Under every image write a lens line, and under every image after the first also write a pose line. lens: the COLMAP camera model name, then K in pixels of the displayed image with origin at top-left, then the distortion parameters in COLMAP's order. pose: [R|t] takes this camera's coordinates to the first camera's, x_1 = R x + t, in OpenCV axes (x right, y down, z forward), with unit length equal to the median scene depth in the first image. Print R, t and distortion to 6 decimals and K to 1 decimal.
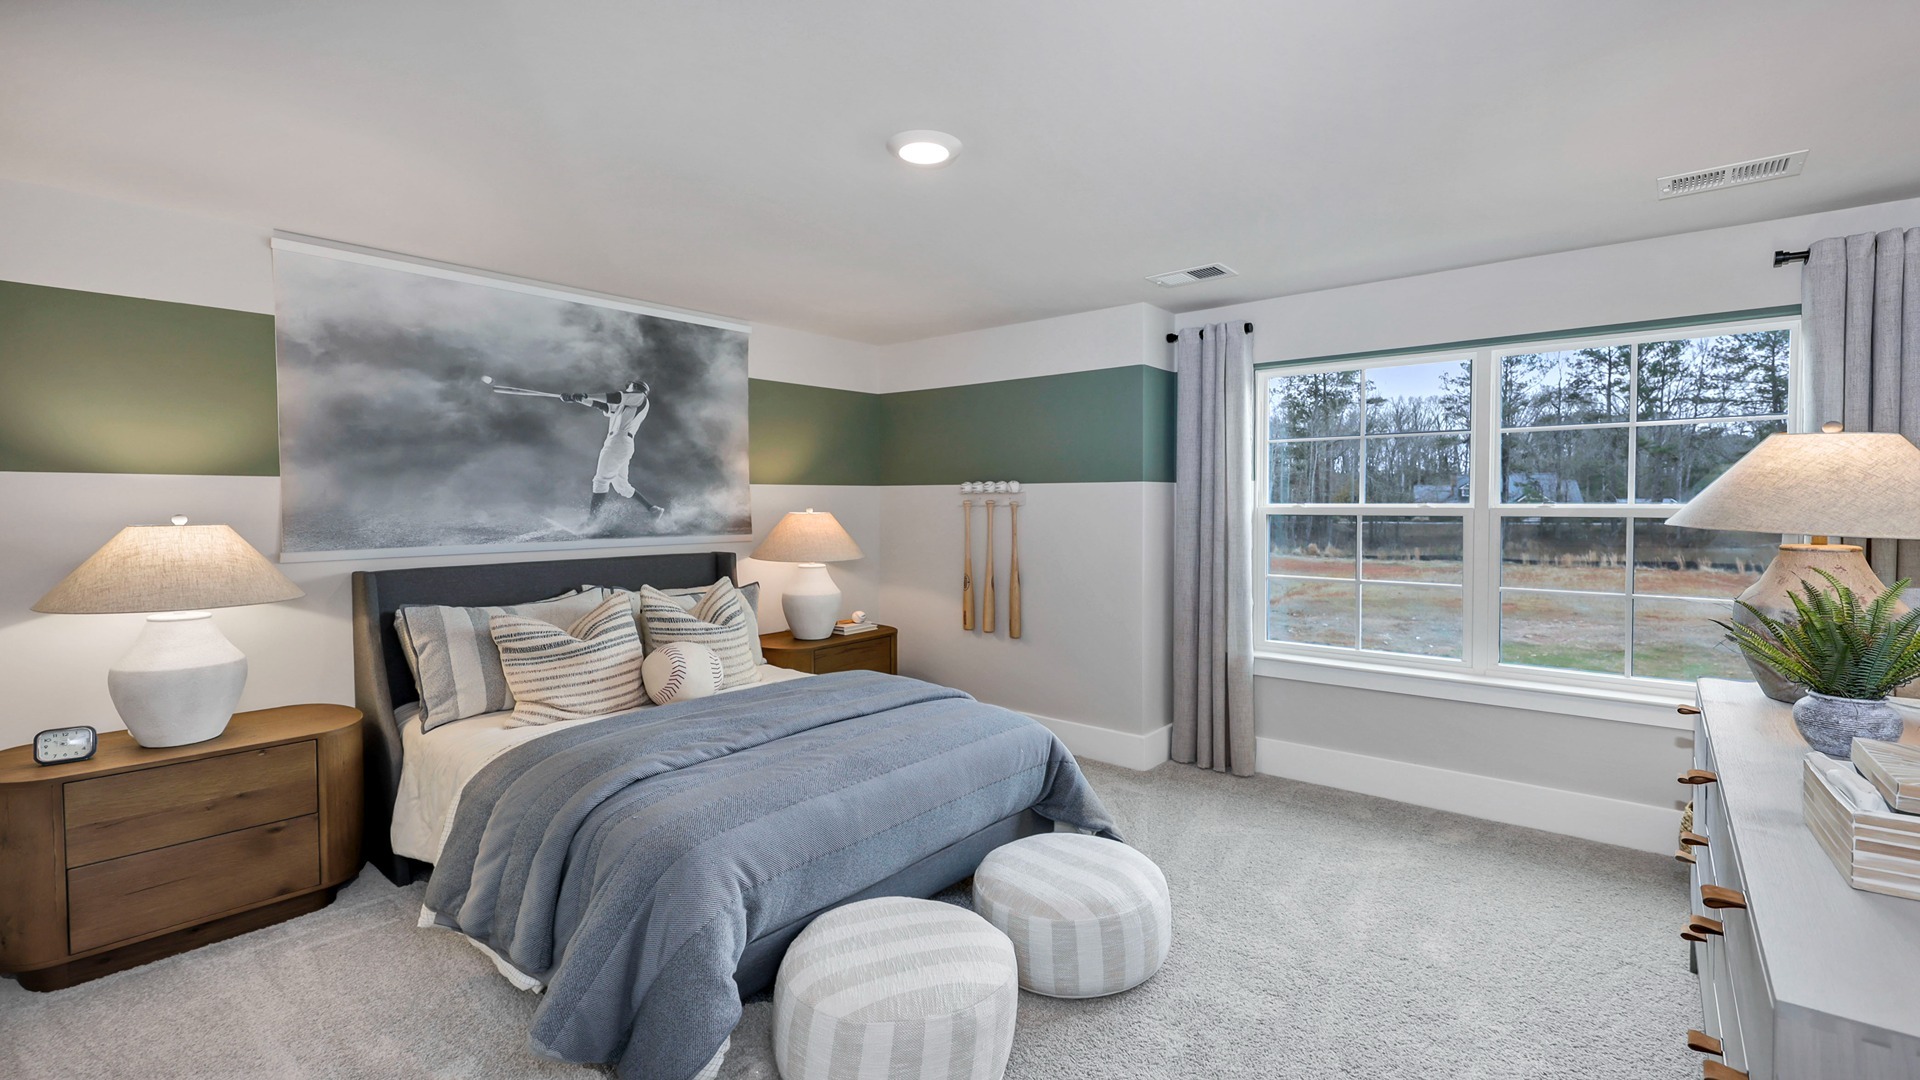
lens RADIAL K [[816.5, 0, 954.2], [0, 816.5, 519.6], [0, 0, 1]] dist [0.001156, 0.000208]
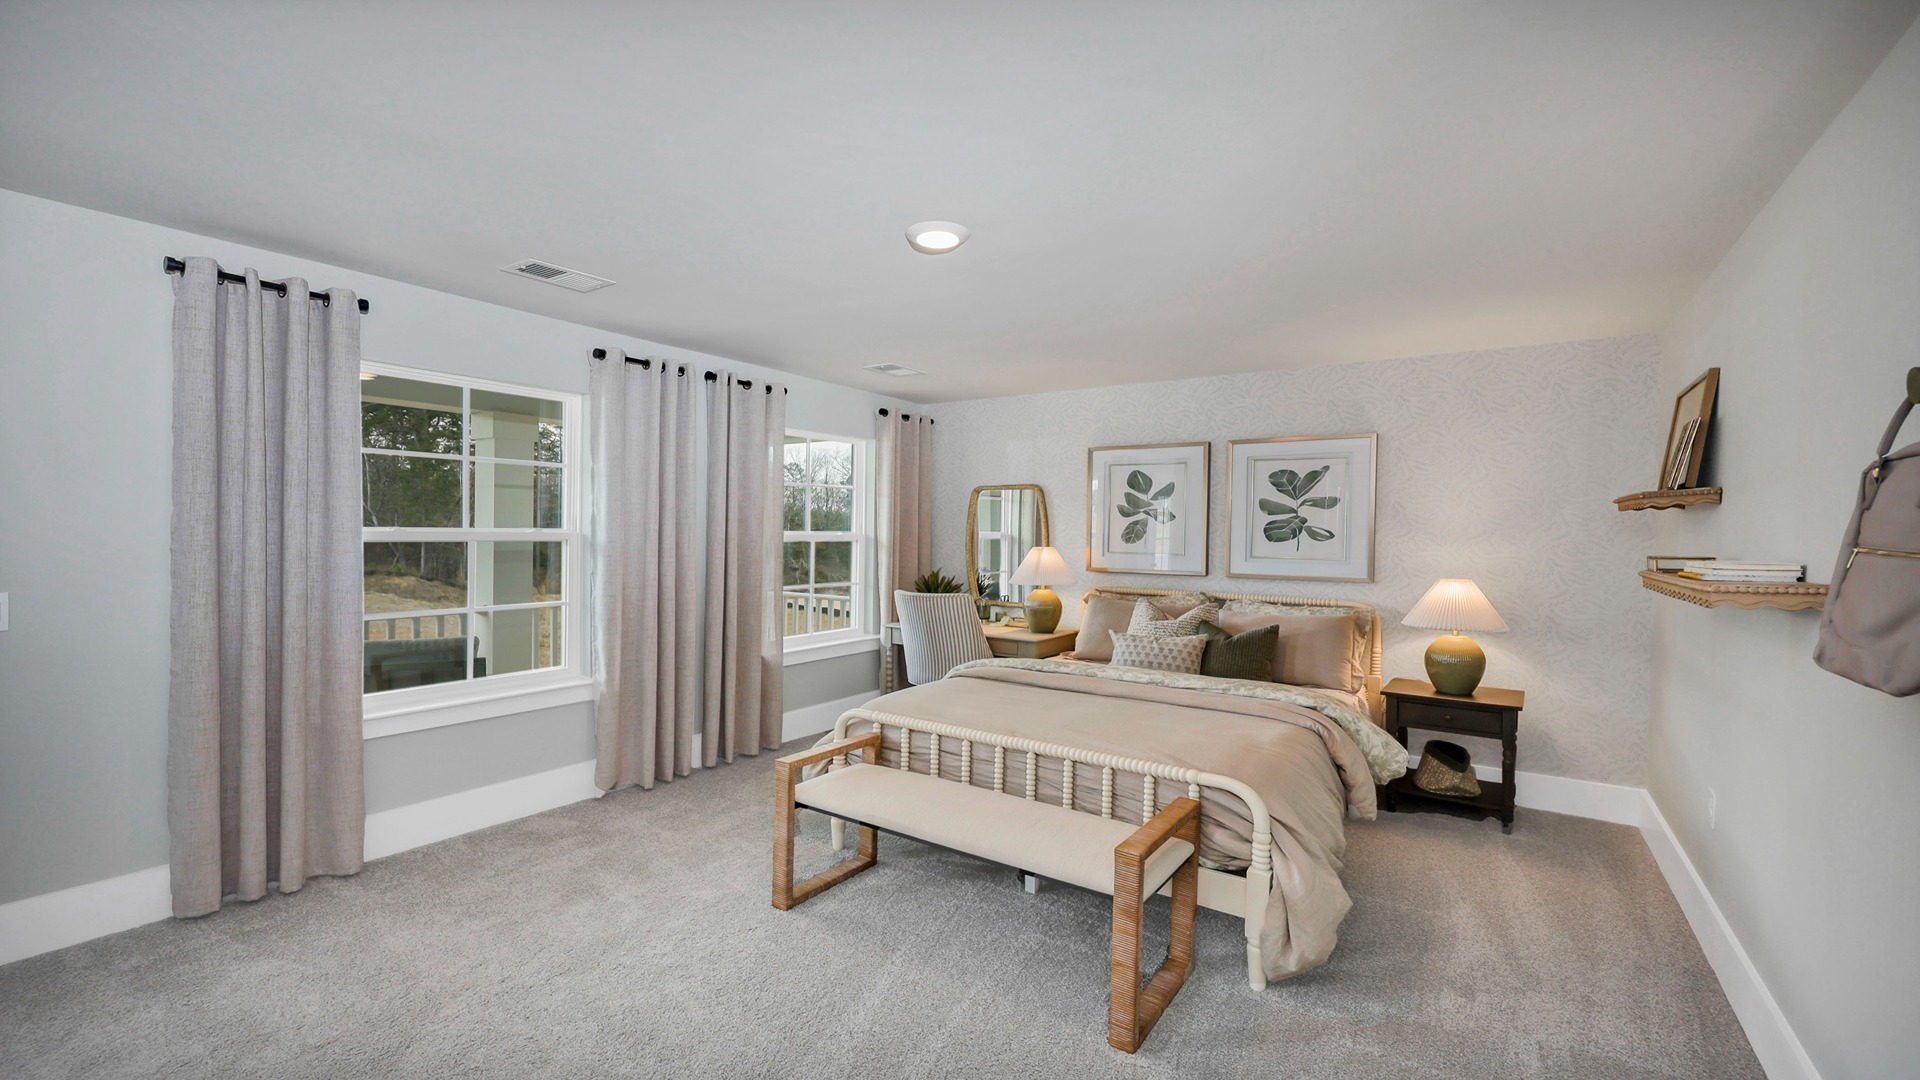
lens RADIAL K [[807.2, 0, 960.0], [0, 807.2, 540.0], [0, 0, 1]] dist [-0.001239, -0.000124]
pose [[-0.070955, -0.003592, 0.997473, -0.473746], [0.009183, 0.999949, 0.004254, -0.006273], [-0.997437, 0.009461, -0.070919, 0.477737]]
